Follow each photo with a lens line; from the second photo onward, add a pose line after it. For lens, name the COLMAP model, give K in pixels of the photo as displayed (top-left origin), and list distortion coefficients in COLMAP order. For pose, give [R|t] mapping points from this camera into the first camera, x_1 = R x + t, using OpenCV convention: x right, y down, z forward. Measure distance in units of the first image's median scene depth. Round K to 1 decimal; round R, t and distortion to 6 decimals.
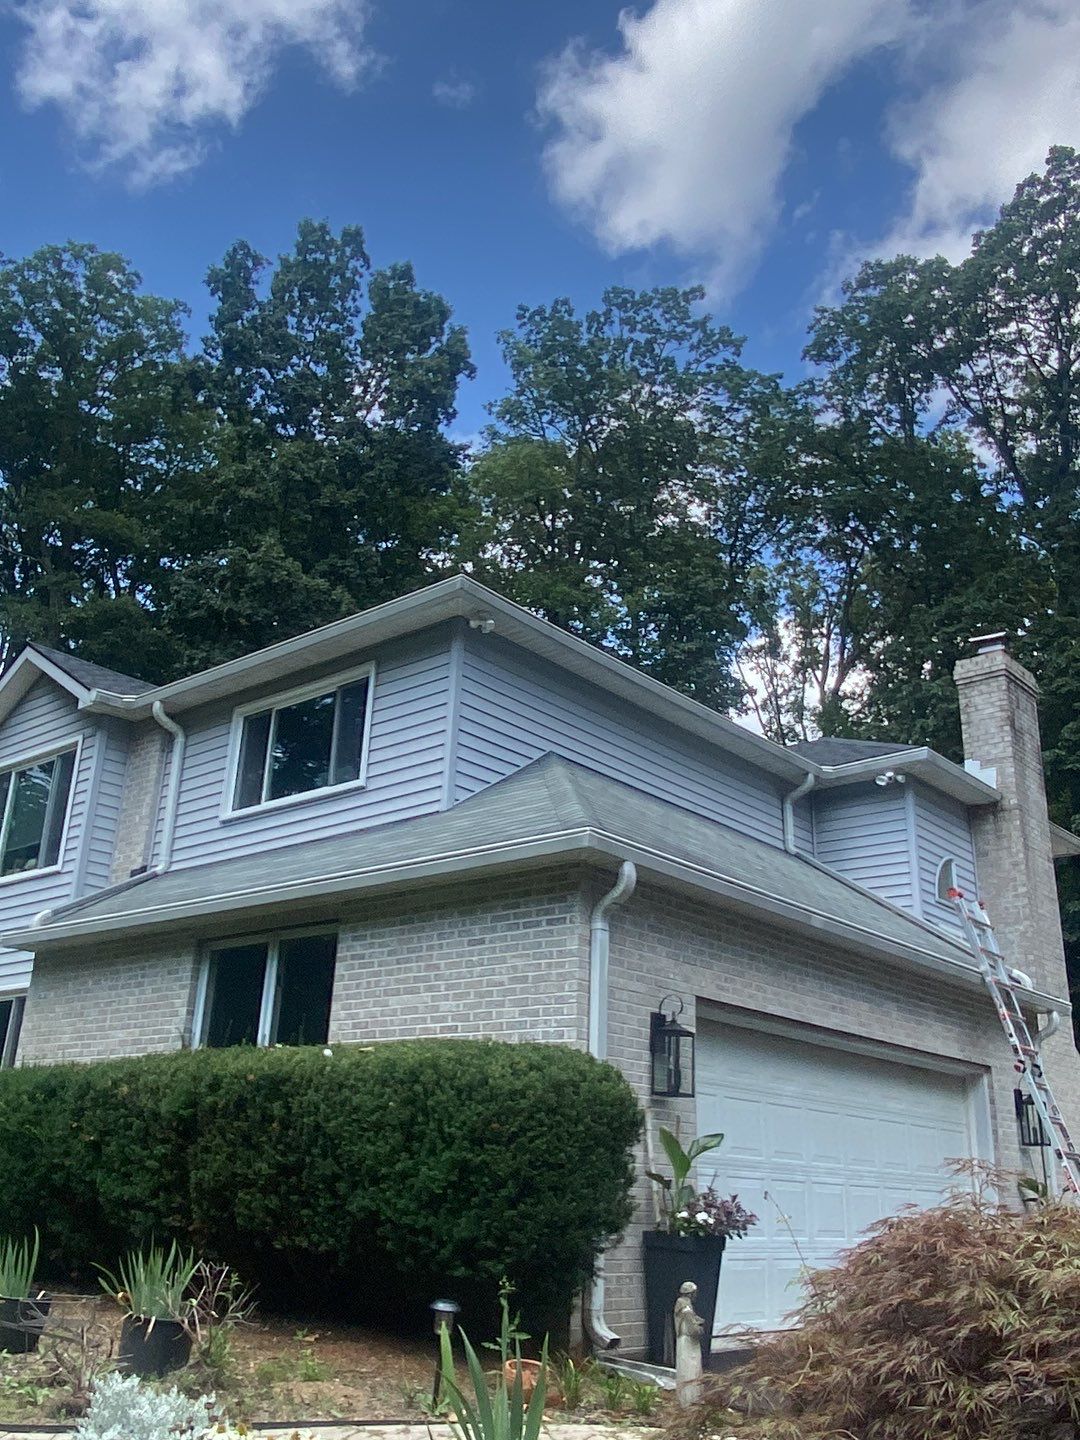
lens RADIAL K [[1259.1, 0, 540.0], [0, 1259.1, 720.0], [0, 0, 1]] dist [0.070219, -0.007102]
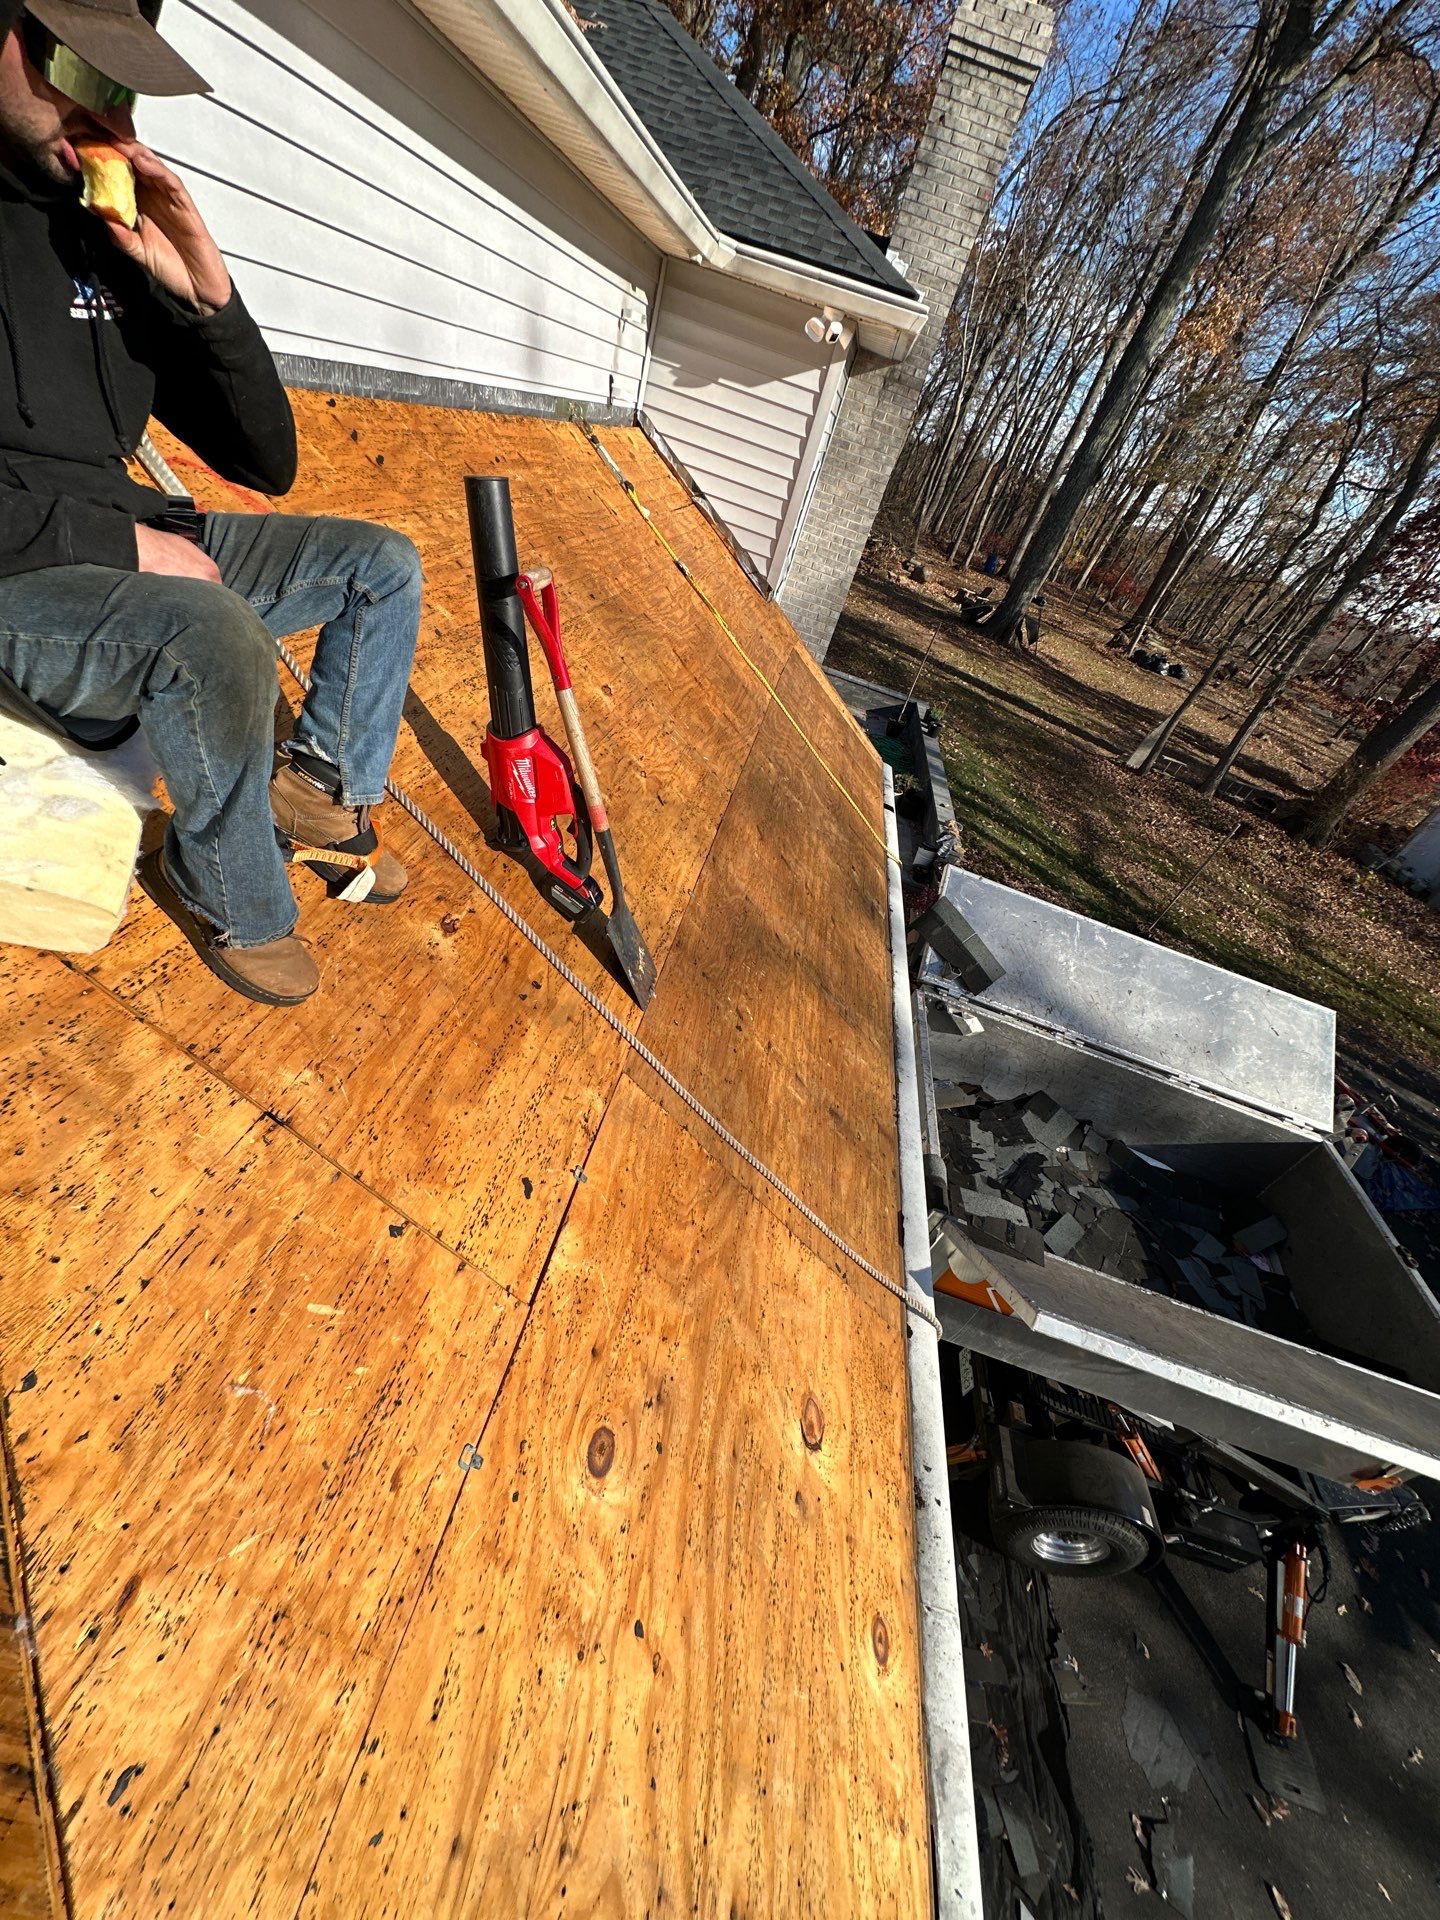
lens RADIAL K [[758.2, 0, 720.0], [0, 758.2, 960.0], [0, 0, 1]] dist [0.000484, -0.000460]
pose [[0.827796, -0.149945, 0.540620, 0.036049], [-0.406103, 0.504706, 0.761808, -0.054316], [-0.387084, -0.850170, 0.356900, 0.860563]]
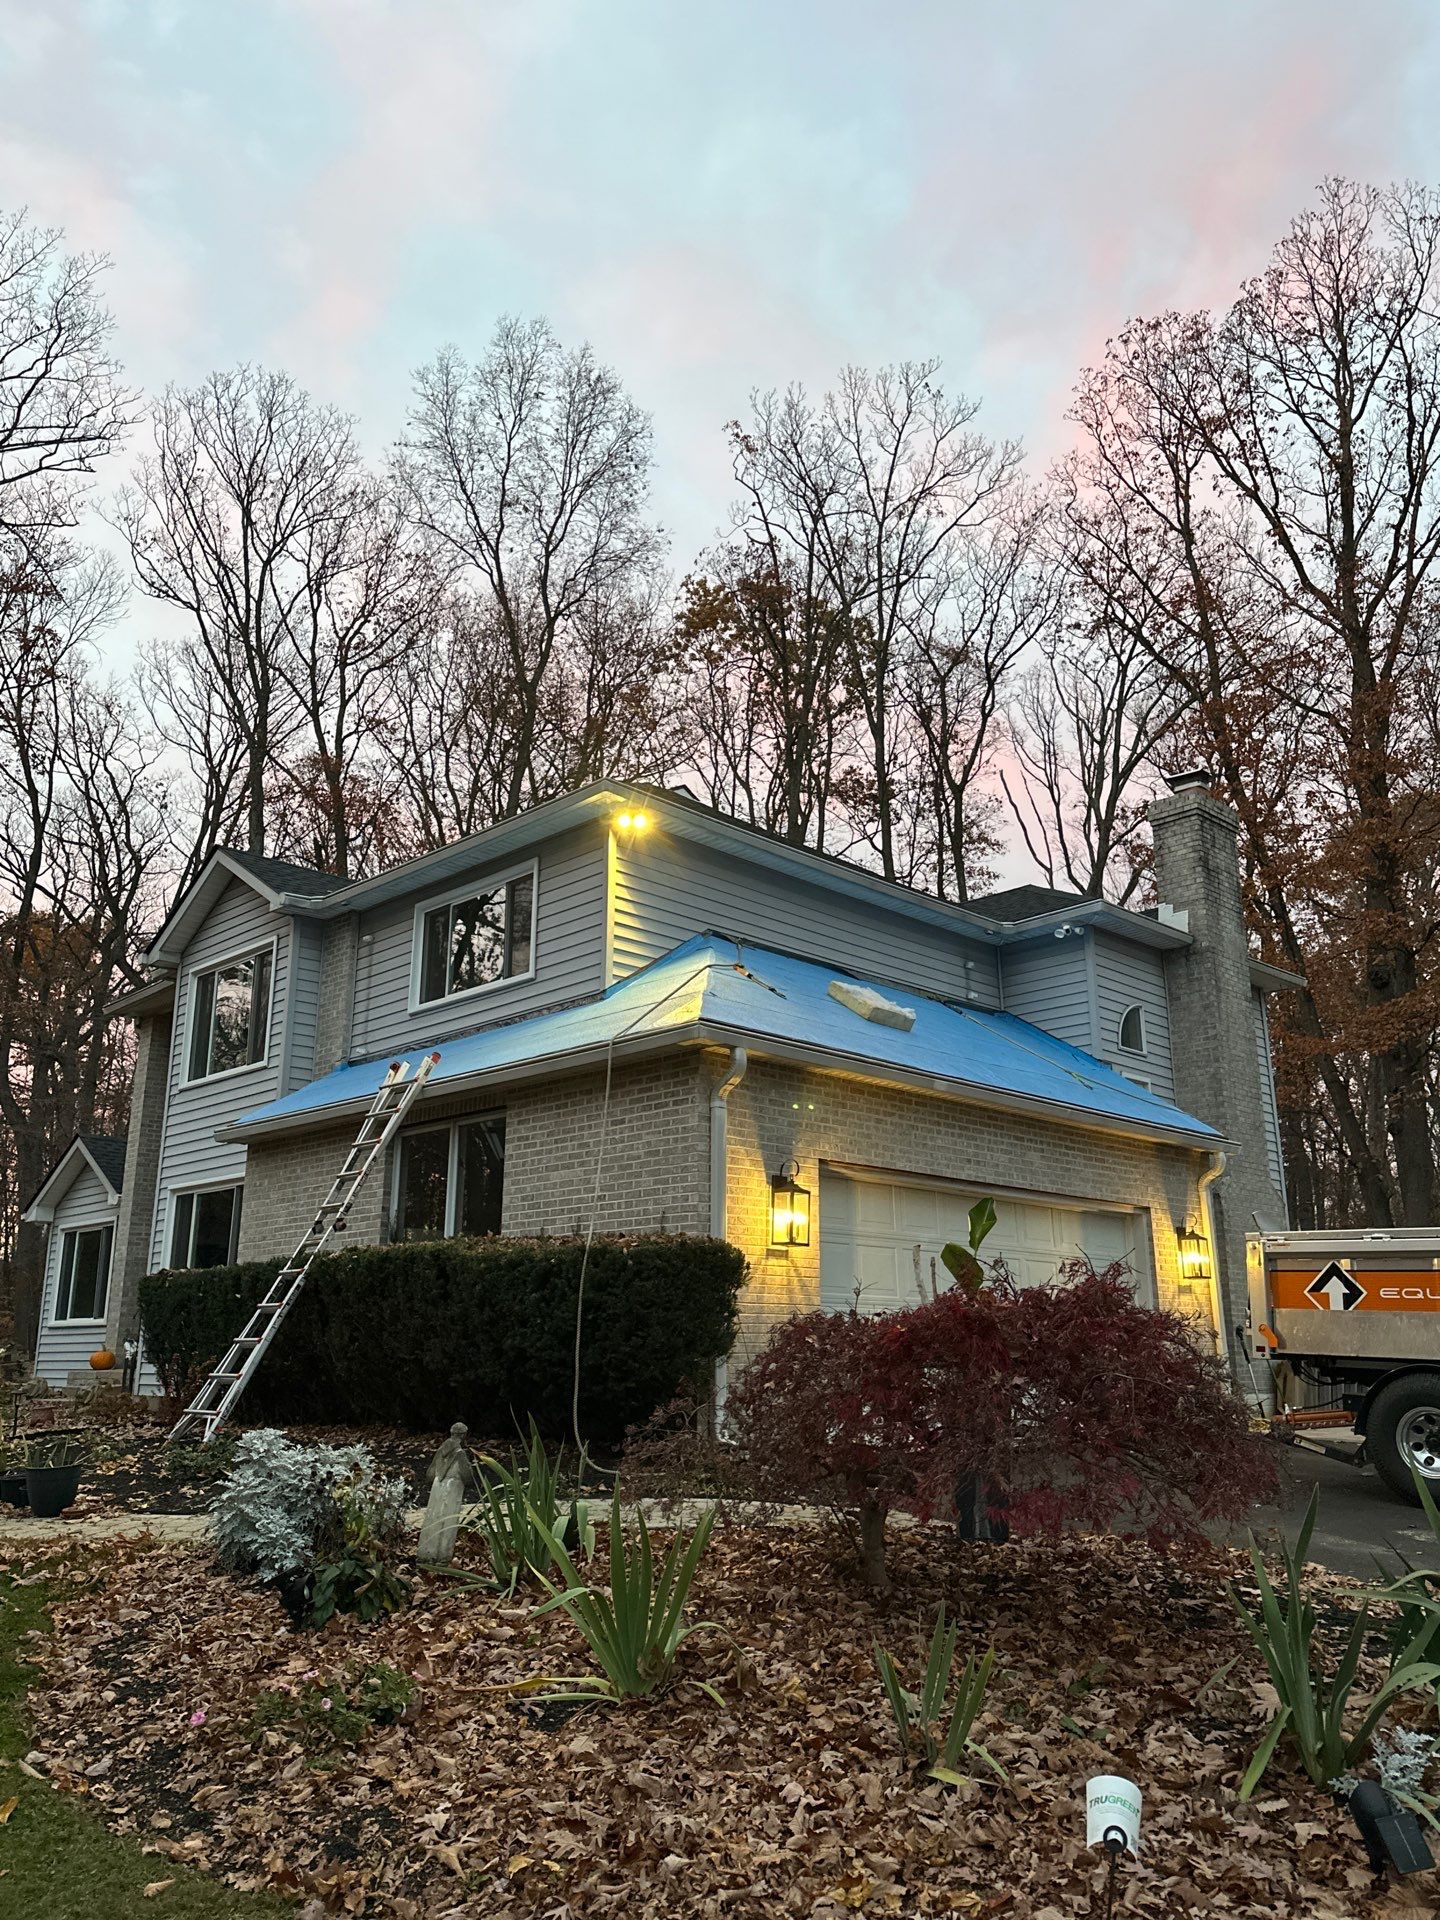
lens RADIAL K [[1420.8, 0, 730.1], [0, 1420.8, 963.9], [0, 0, 1]] dist [0.207684, -0.462979]
pose [[0.996323, -0.056078, -0.064782, 0.102974], [0.061332, 0.994727, 0.082199, -0.047498], [0.059831, -0.085869, 0.994508, -0.189518]]
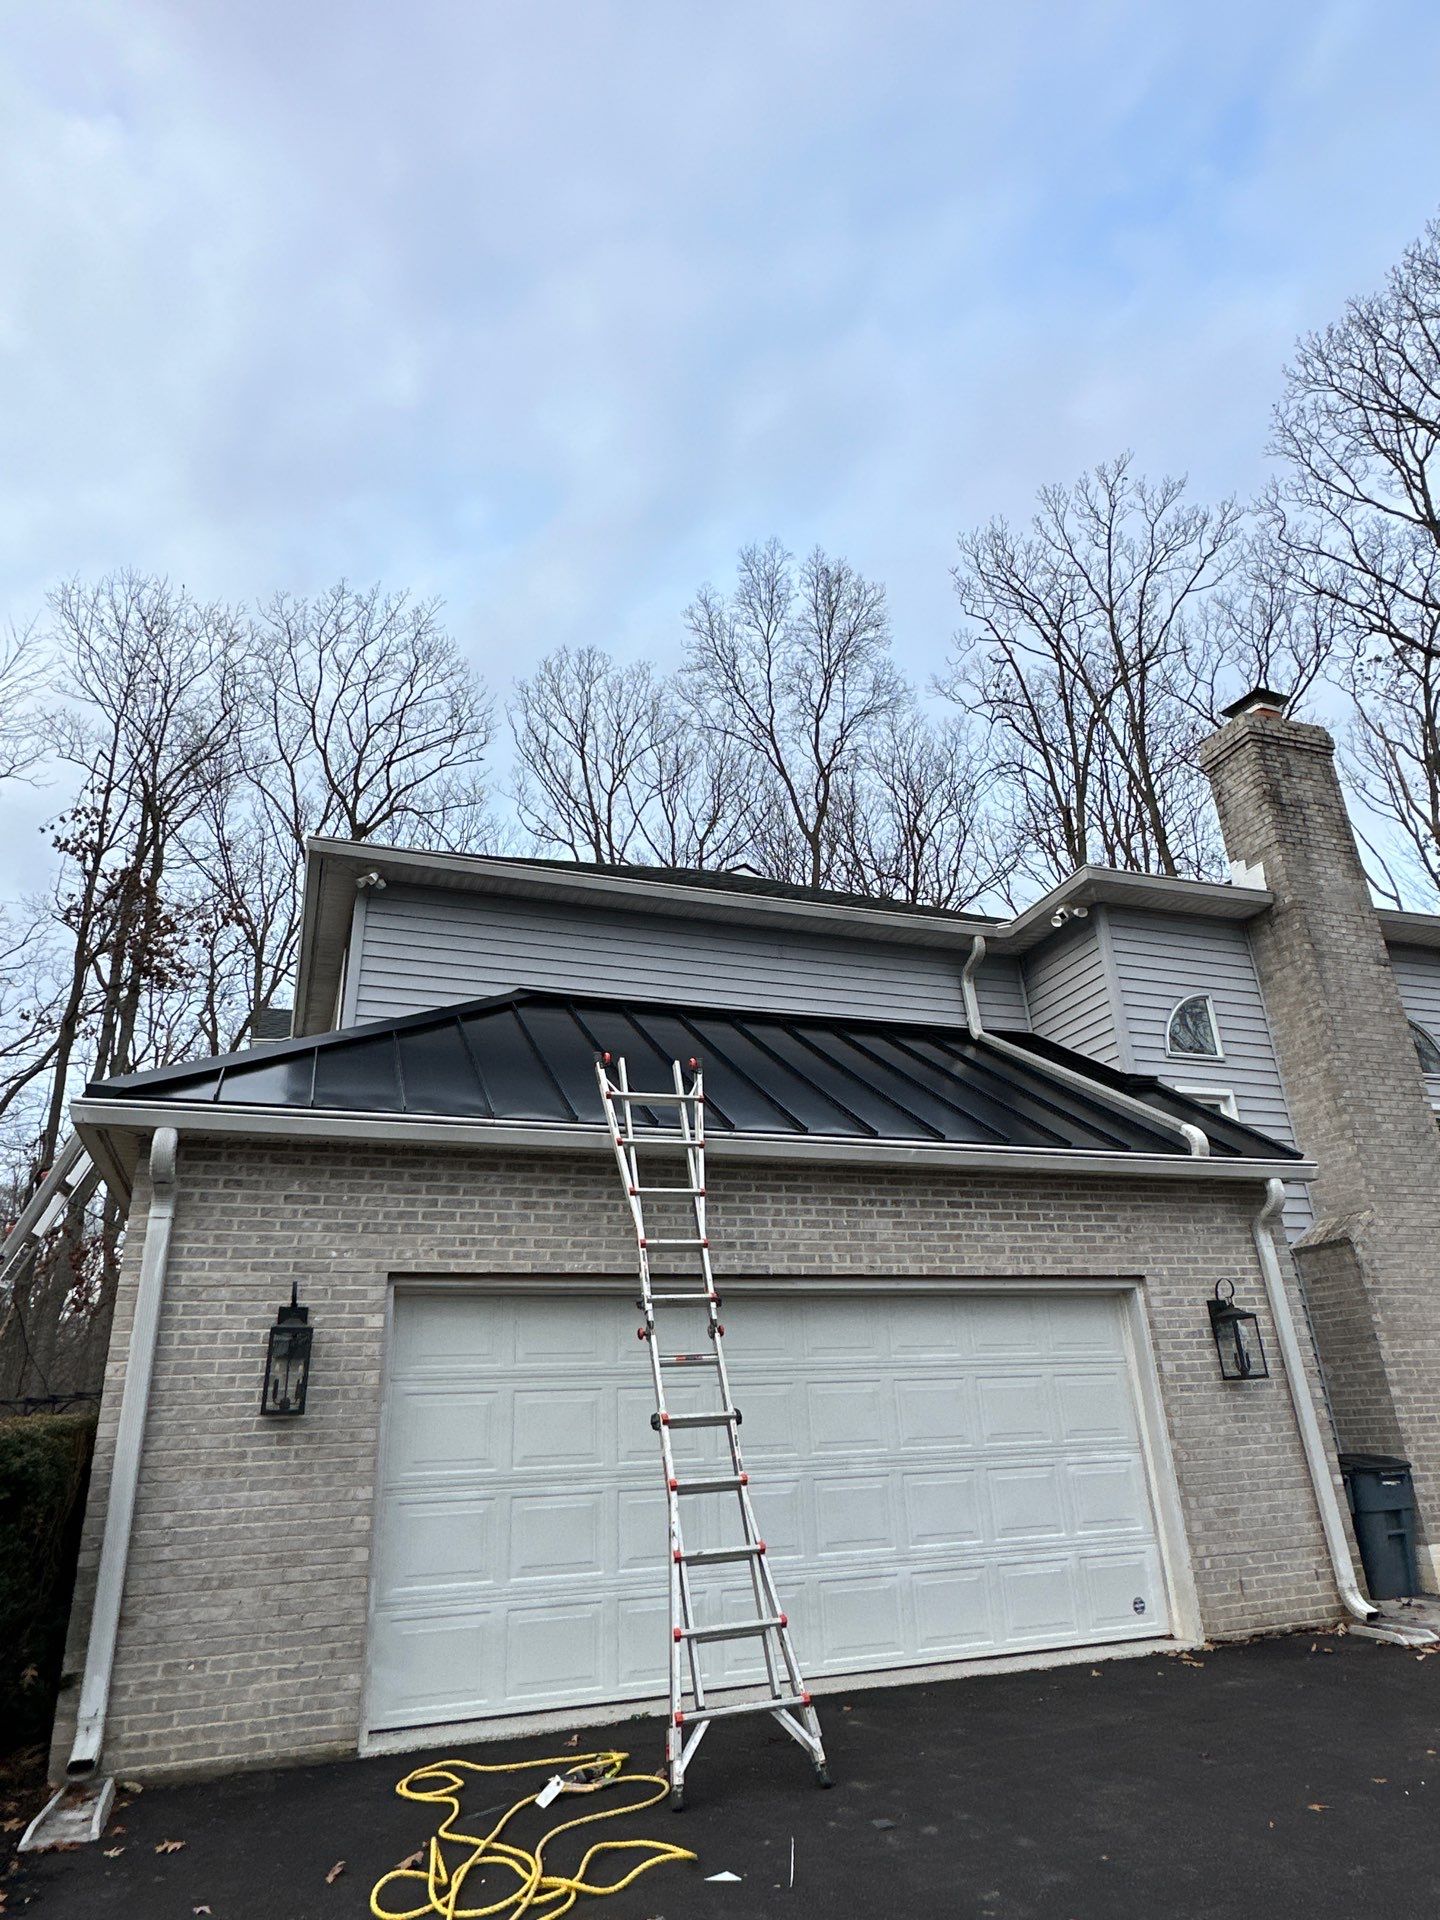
lens RADIAL K [[1148.7, 0, 722.3], [0, 1148.7, 960.2], [0, 0, 1]] dist [-0.000498, -0.000971]
pose [[0.868732, -0.254568, -0.424853, 0.485385], [0.238232, 0.966824, -0.092179, 0.109568], [0.434224, -0.021135, 0.900557, 0.342477]]
